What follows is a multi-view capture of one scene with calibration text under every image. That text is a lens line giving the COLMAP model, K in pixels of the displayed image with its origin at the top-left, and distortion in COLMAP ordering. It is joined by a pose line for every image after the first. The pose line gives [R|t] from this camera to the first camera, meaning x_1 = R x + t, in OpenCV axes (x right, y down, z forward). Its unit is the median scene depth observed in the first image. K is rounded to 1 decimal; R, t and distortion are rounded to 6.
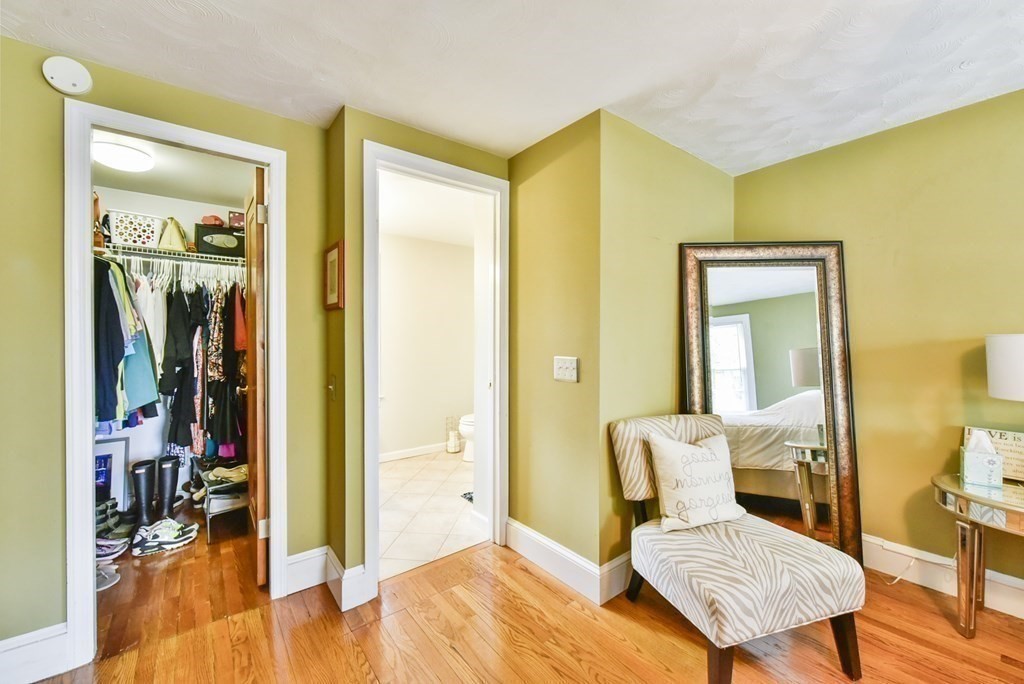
lens RADIAL K [[408.1, 0, 508.0], [0, 408.1, 342.5], [0, 0, 1]] dist [-0.001242, -0.000437]
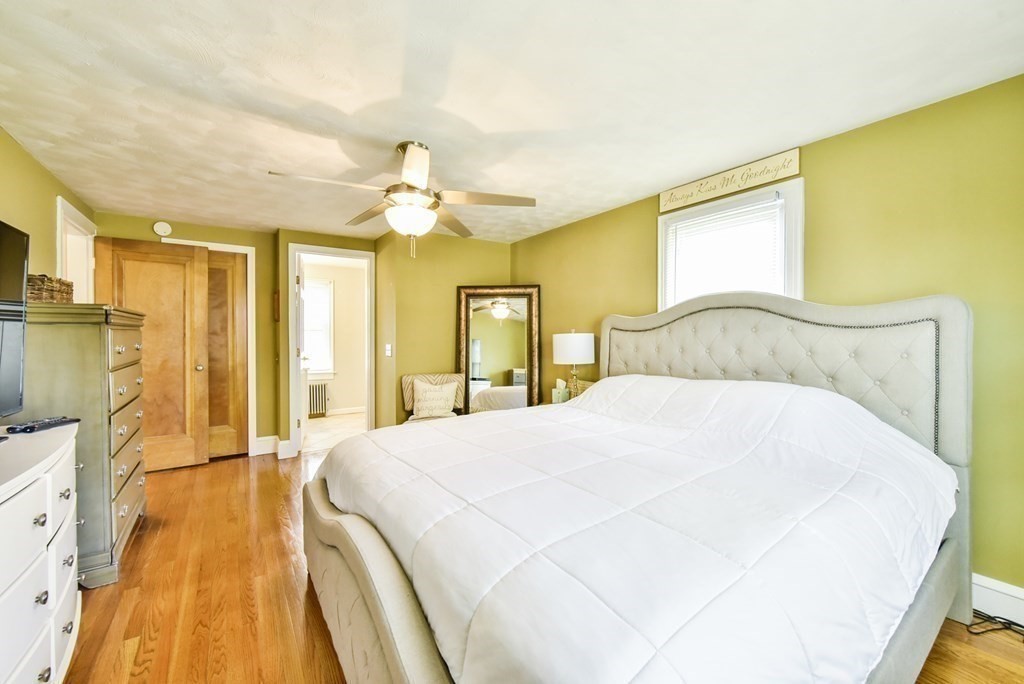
lens RADIAL K [[408.1, 0, 517.6], [0, 408.1, 337.8], [0, 0, 1]] dist [-0.001242, -0.000437]
pose [[0.998220, 0.004306, -0.059478, 0.829066], [-0.004104, 0.999985, 0.003521, -0.006020], [0.059493, -0.003270, 0.998223, -0.912974]]
